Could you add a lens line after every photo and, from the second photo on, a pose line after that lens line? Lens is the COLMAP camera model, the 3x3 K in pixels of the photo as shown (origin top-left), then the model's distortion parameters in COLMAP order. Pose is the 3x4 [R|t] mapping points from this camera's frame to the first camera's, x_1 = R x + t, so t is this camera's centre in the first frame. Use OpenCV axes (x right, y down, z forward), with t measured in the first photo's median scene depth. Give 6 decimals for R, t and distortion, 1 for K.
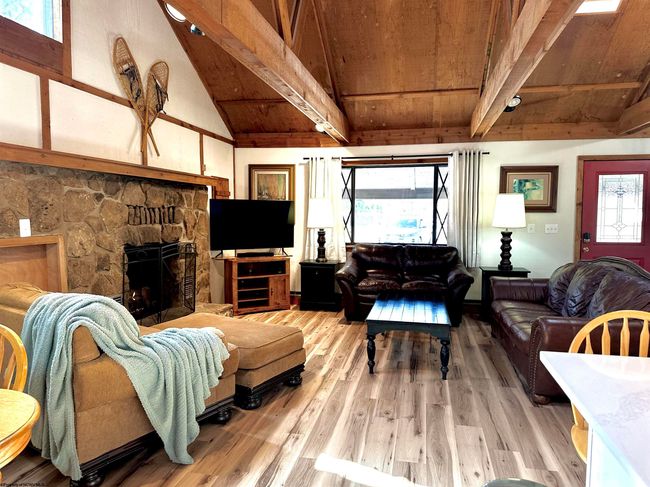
lens RADIAL K [[453.8, 0, 325.0], [0, 453.8, 243.5], [0, 0, 1]] dist [0.024269, -0.002657]
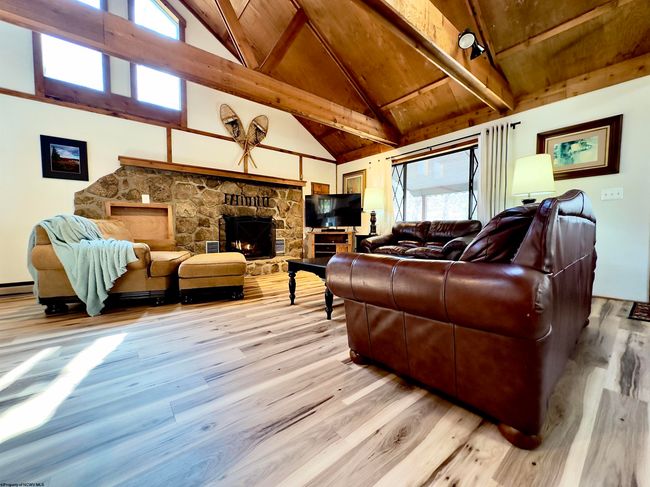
lens RADIAL K [[256.0, 0, 325.0], [0, 256.0, 243.5], [0, 0, 1]] dist [-0.003935, 0.000020]
pose [[0.781107, 0.025806, -0.623864, 0.467469], [-0.036034, 0.999343, -0.003779, 0.093973], [0.623357, 0.025432, 0.781524, 0.395269]]
